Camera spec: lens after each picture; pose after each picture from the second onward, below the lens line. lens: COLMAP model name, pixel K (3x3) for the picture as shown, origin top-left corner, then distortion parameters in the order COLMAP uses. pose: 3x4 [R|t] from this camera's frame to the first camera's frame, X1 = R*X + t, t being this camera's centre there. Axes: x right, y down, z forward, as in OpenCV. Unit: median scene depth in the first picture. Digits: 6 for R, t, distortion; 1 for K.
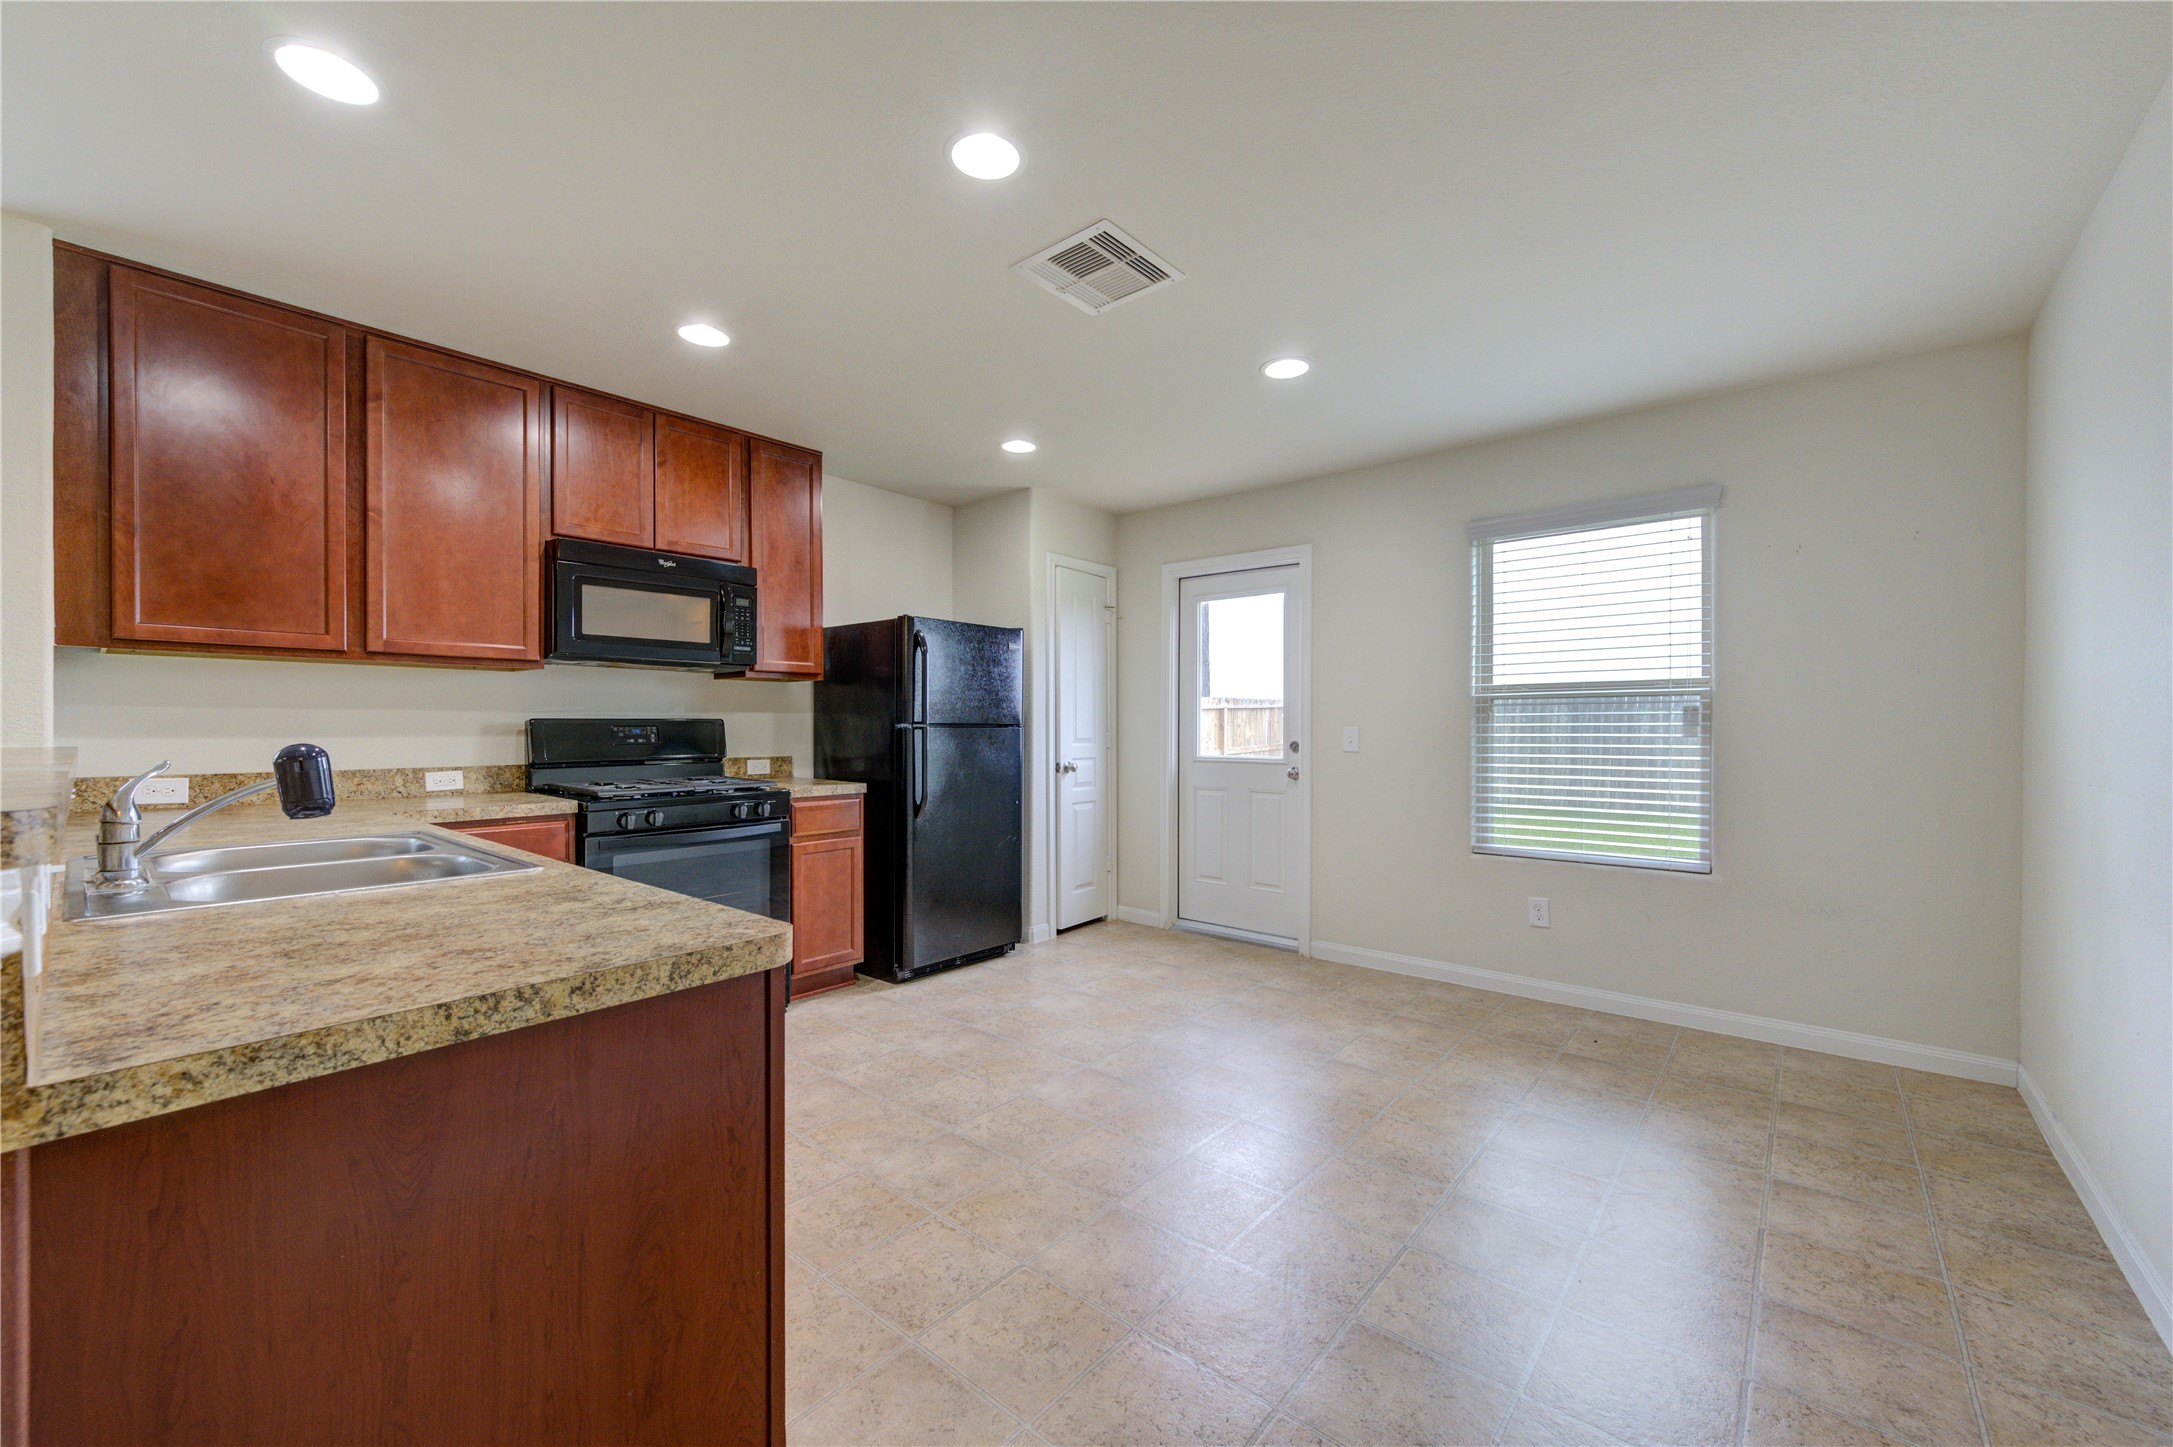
lens RADIAL K [[855.9, 0, 1092.1], [0, 855.9, 735.1], [0, 0, 1]] dist [-0.000013, -0.000376]
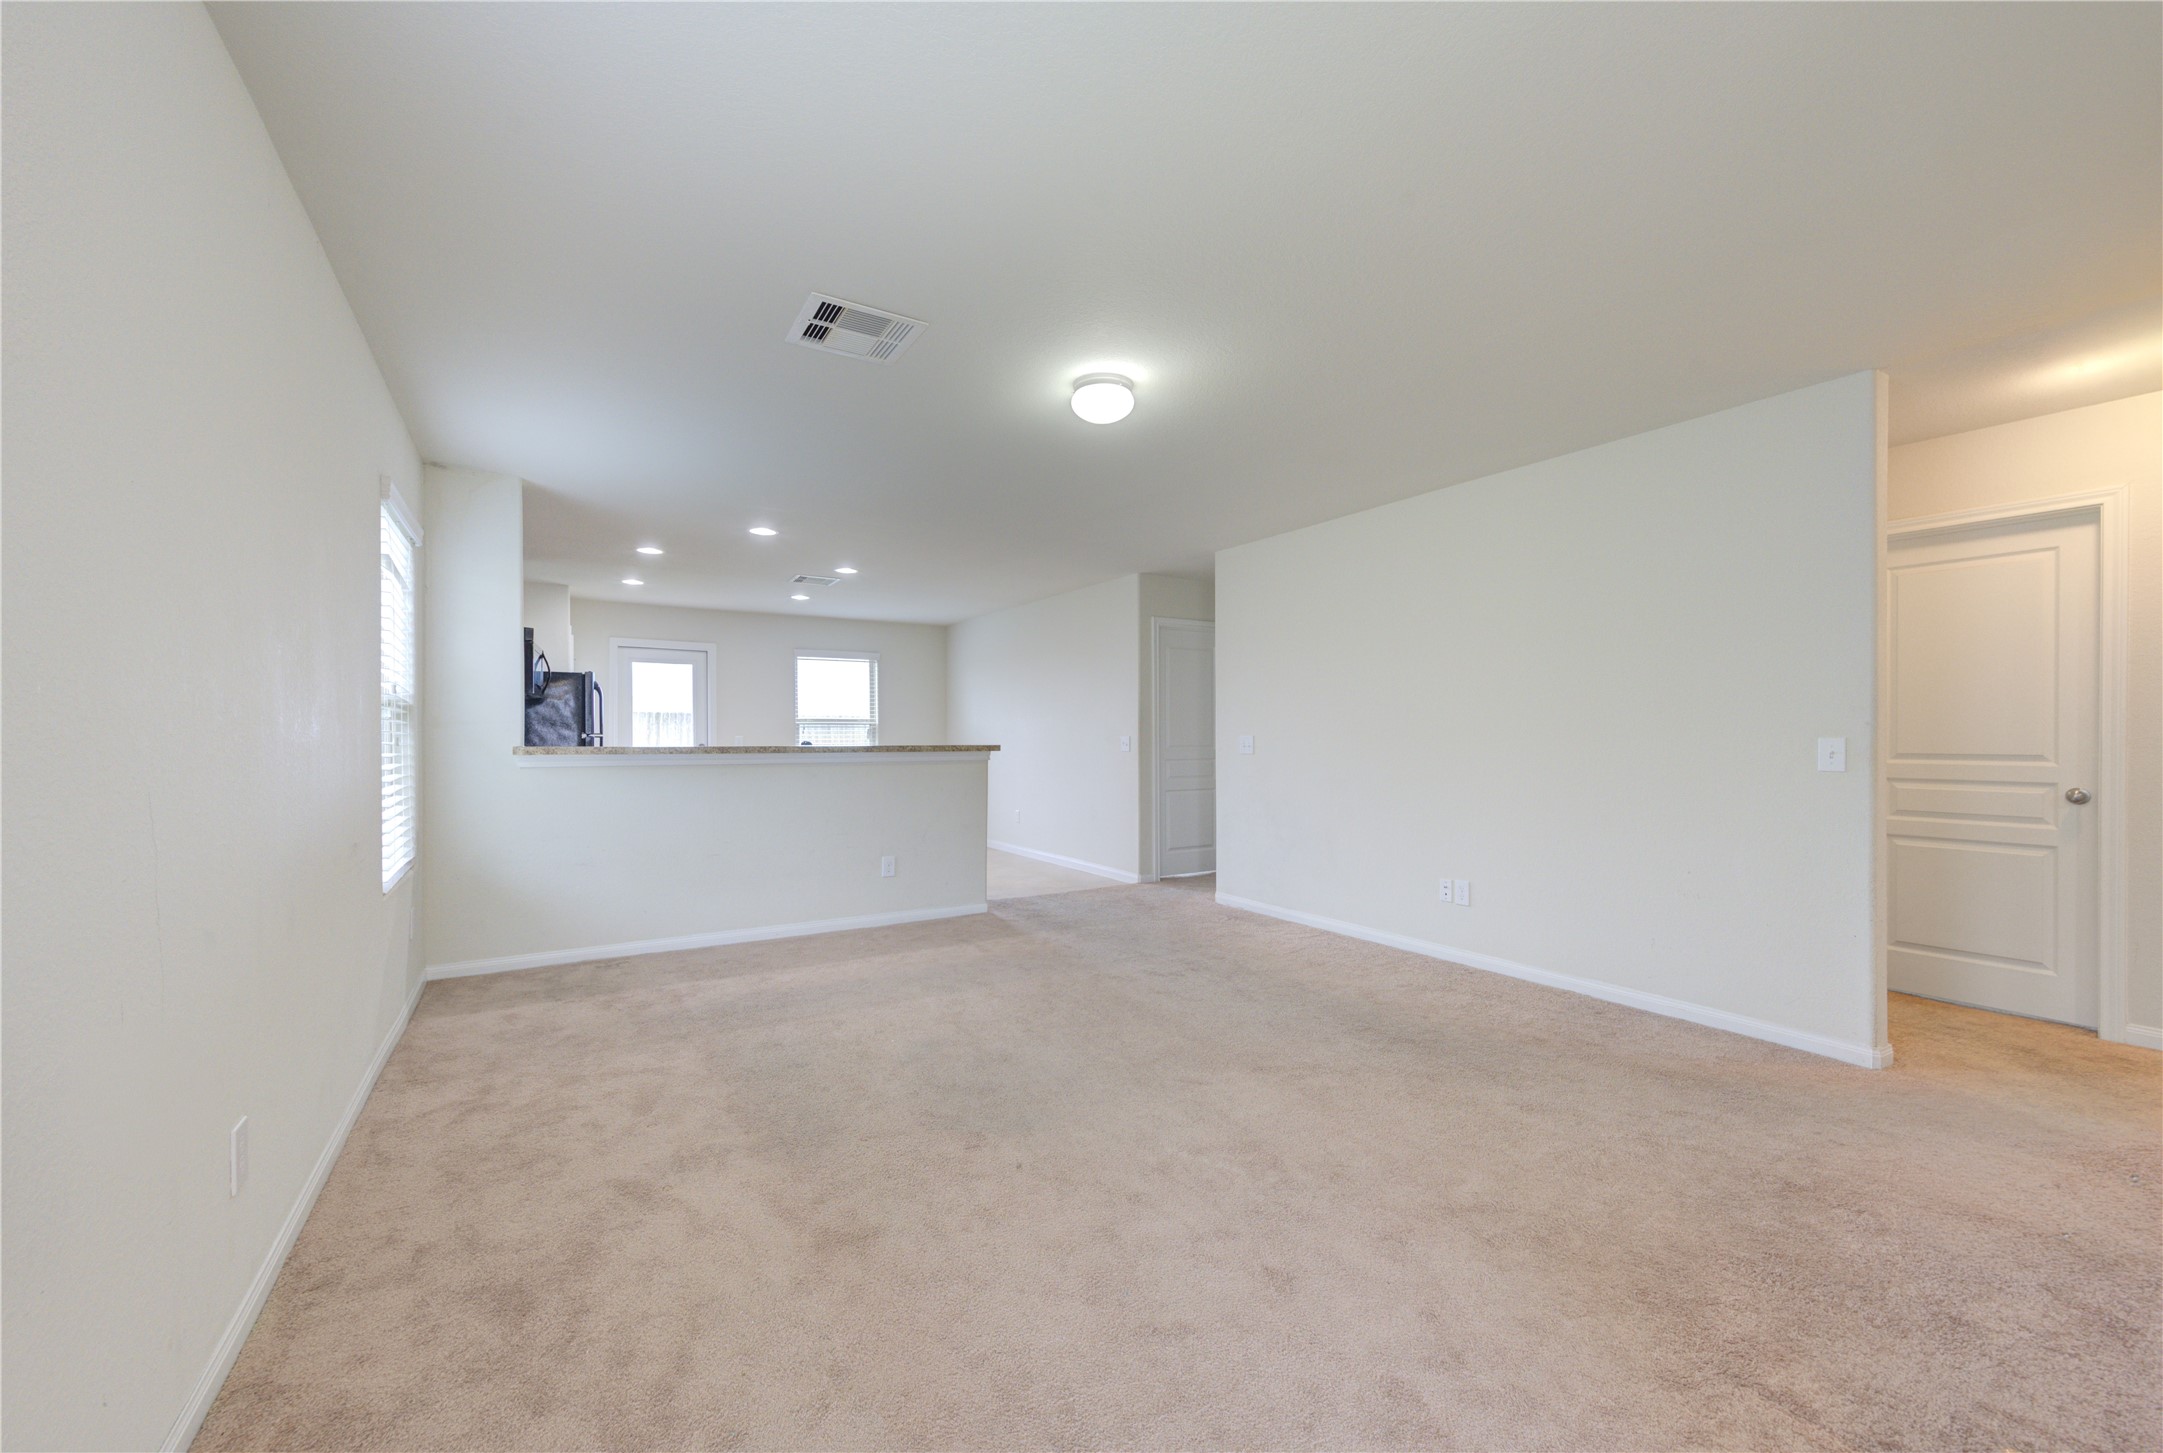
lens RADIAL K [[854.7, 0, 1093.9], [0, 854.7, 735.3], [0, 0, 1]] dist [0.000223, 0.000280]
pose [[0.304593, -0.002632, 0.952479, -1.736734], [0.012567, 0.999920, -0.001256, 0.003677], [-0.952400, 0.012353, 0.304602, -0.558142]]
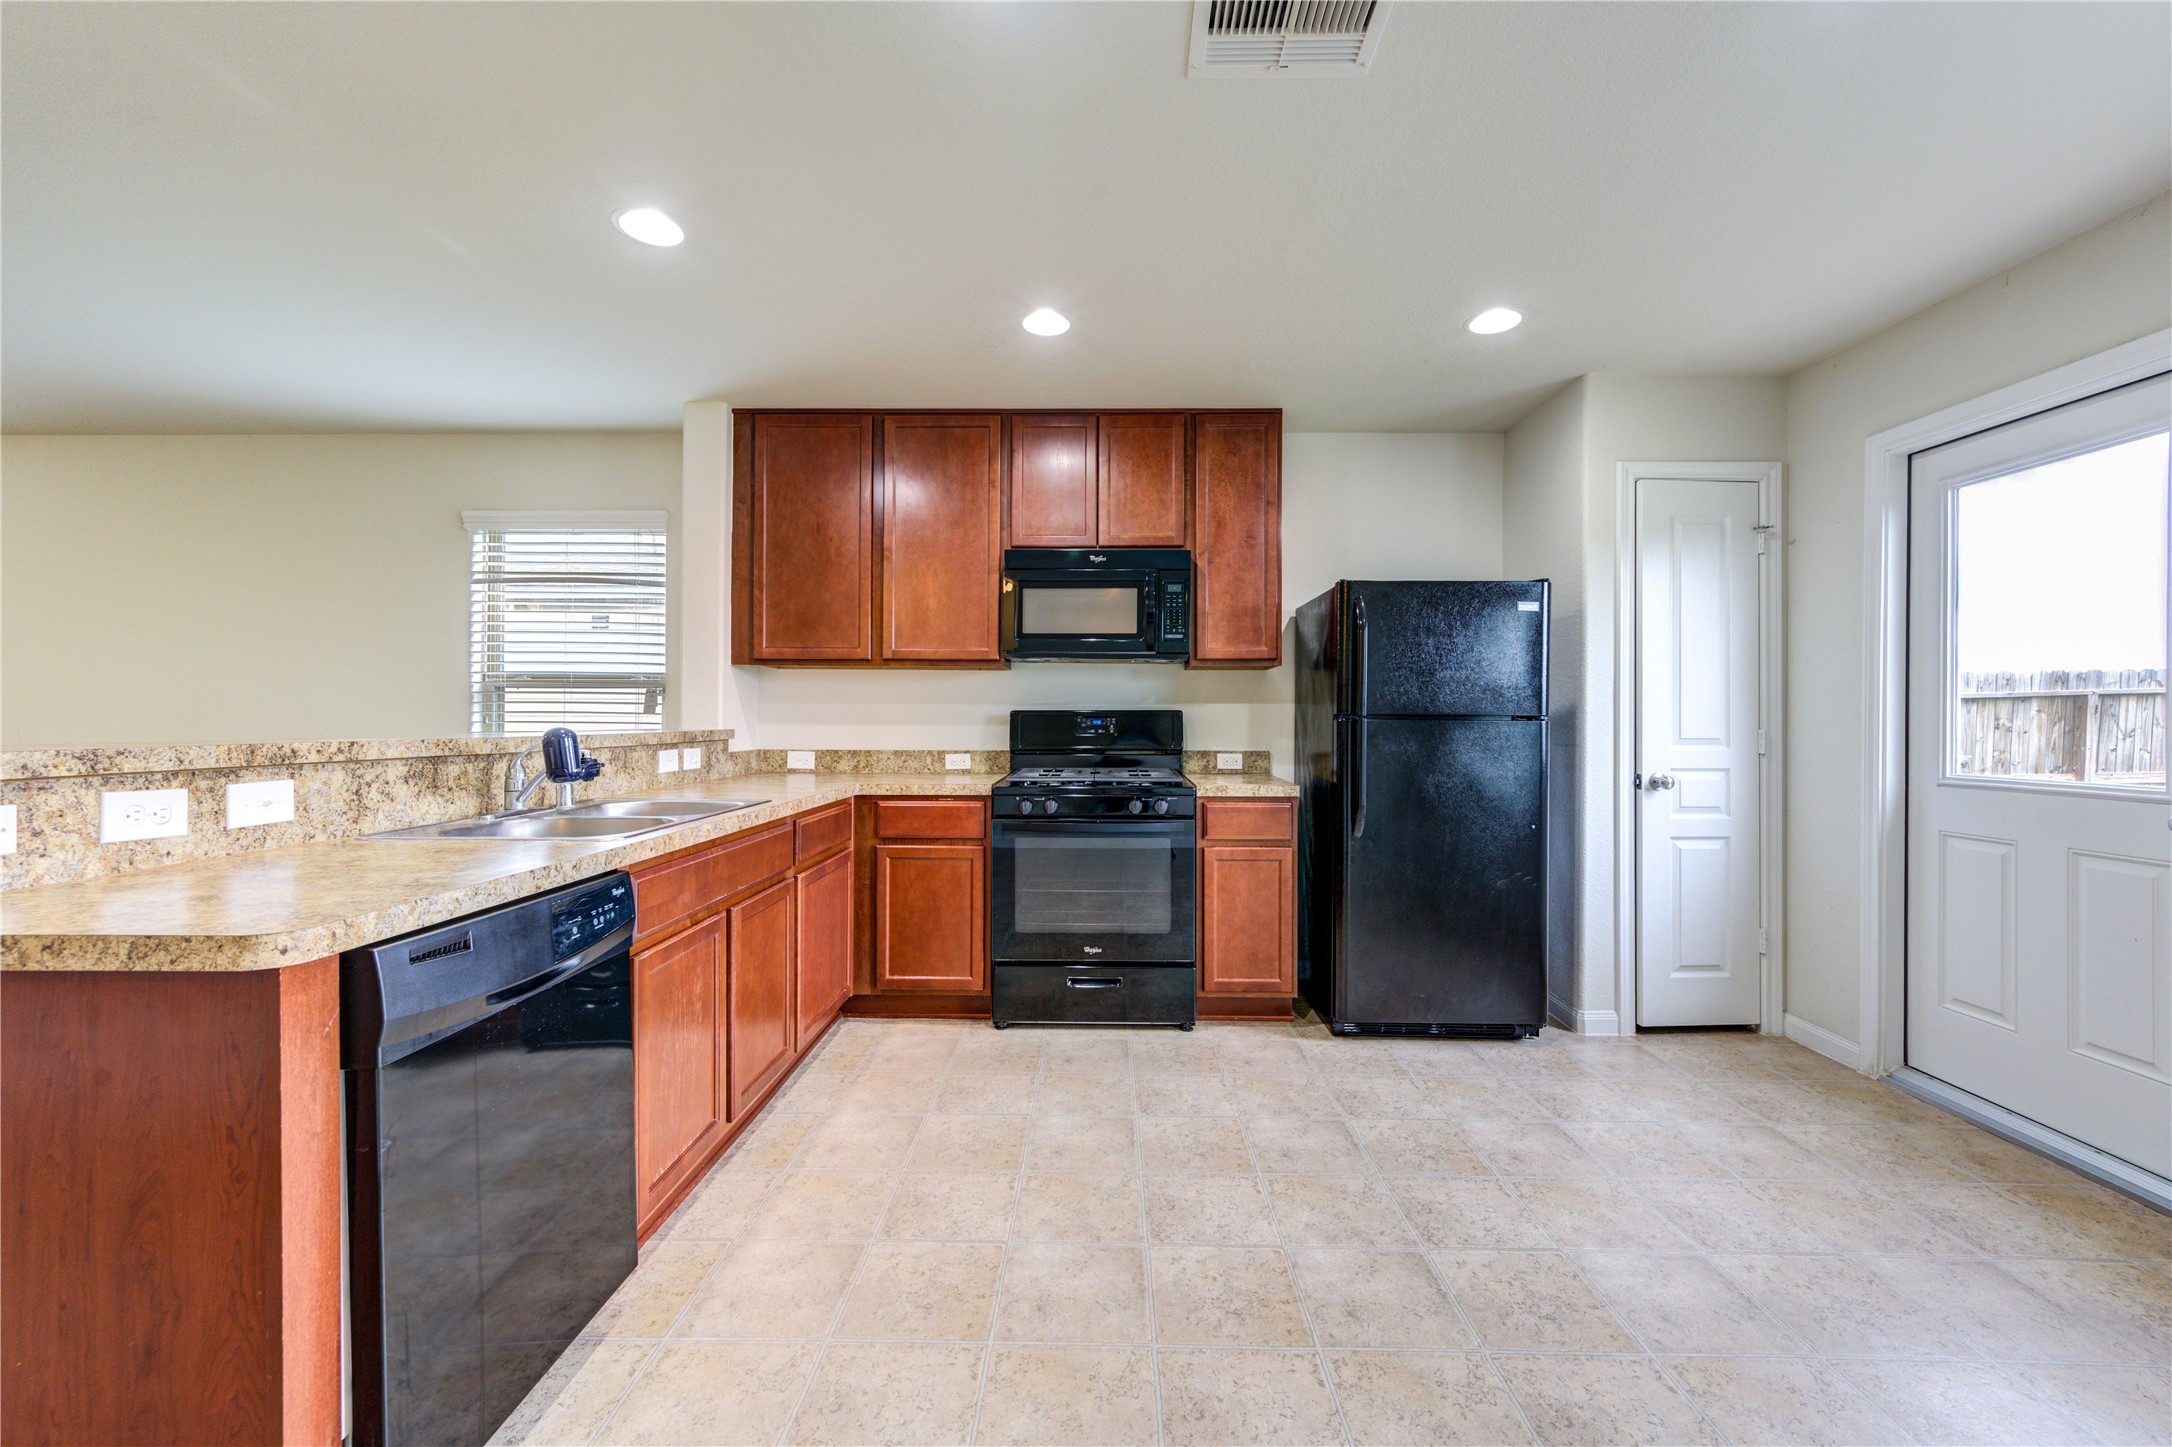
lens RADIAL K [[853.3, 0, 1092.7], [0, 853.3, 716.2], [0, 0, 1]] dist [0.003159, 0.000130]
pose [[0.632262, 0.000053, -0.774755, 0.286278], [-0.011712, 0.999886, -0.009489, -0.002170], [0.774666, 0.015074, 0.632191, 0.344513]]
